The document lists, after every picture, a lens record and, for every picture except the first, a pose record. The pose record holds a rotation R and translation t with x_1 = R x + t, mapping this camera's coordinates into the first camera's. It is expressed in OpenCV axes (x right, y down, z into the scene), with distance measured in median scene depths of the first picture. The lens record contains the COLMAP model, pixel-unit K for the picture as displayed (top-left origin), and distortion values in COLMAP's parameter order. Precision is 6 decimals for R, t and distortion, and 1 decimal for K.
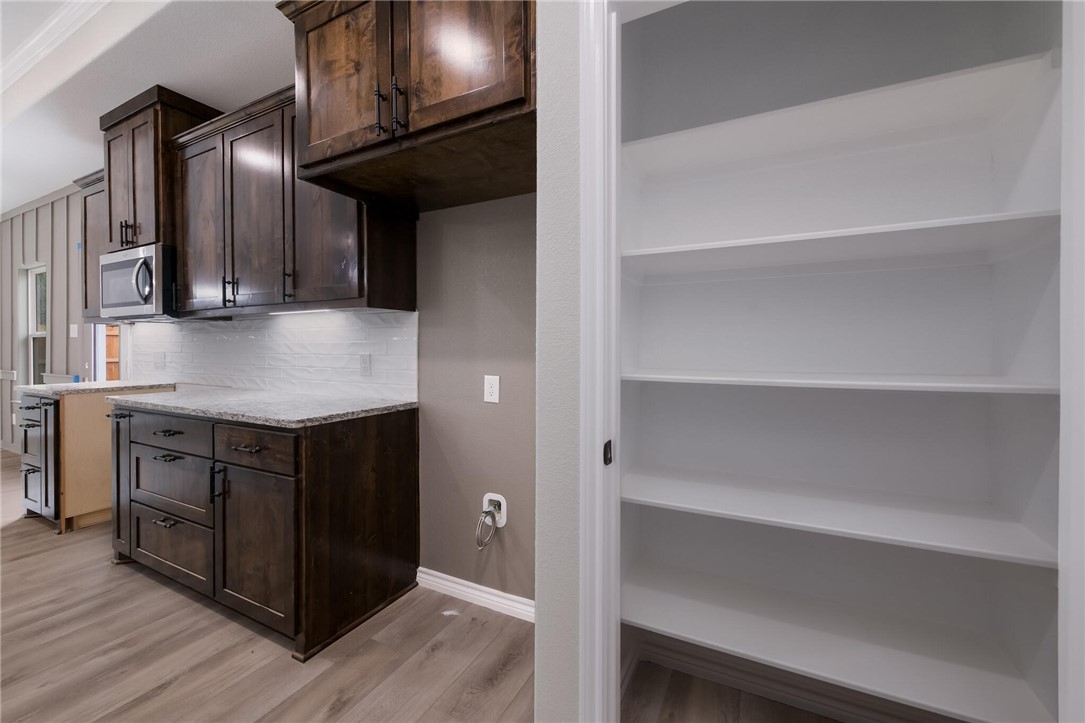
lens RADIAL K [[432.0, 0, 542.5], [0, 432.0, 361.5], [0, 0, 1]] dist [0.000985, -0.000339]
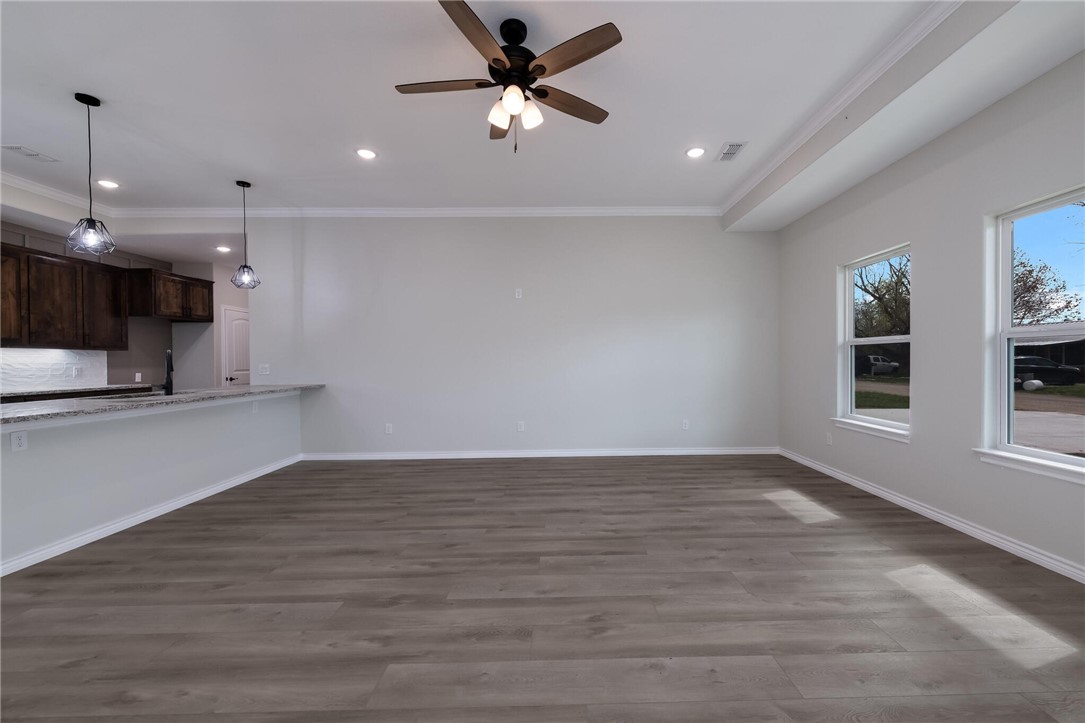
lens RADIAL K [[436.4, 0, 567.8], [0, 436.4, 367.8], [0, 0, 1]] dist [-0.000104, -0.000217]
pose [[-0.473062, -0.015540, 0.880892, -3.943793], [0.019052, 0.999430, 0.027862, -0.031609], [-0.880823, 0.029963, -0.472497, -0.204674]]
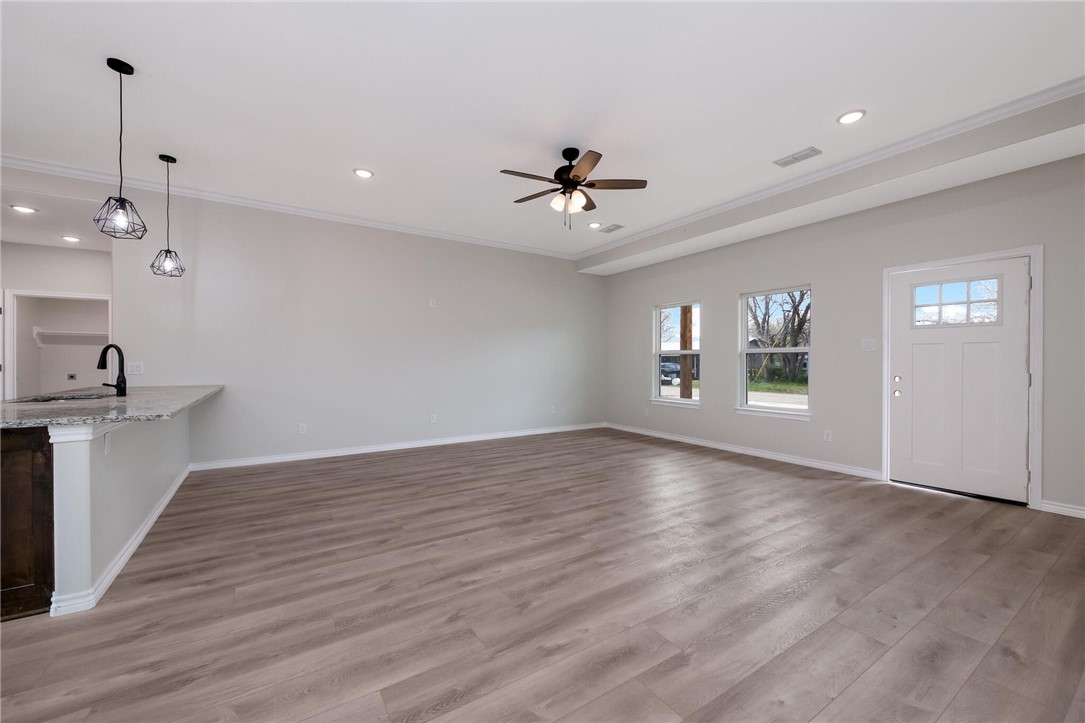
lens RADIAL K [[432.0, 0, 542.5], [0, 432.0, 361.5], [0, 0, 1]] dist [0.000985, -0.000339]
pose [[-0.867821, -0.004335, 0.496858, -3.664340], [0.001564, 0.999933, 0.011457, -0.038634], [-0.496874, 0.010719, -0.867756, 0.945590]]
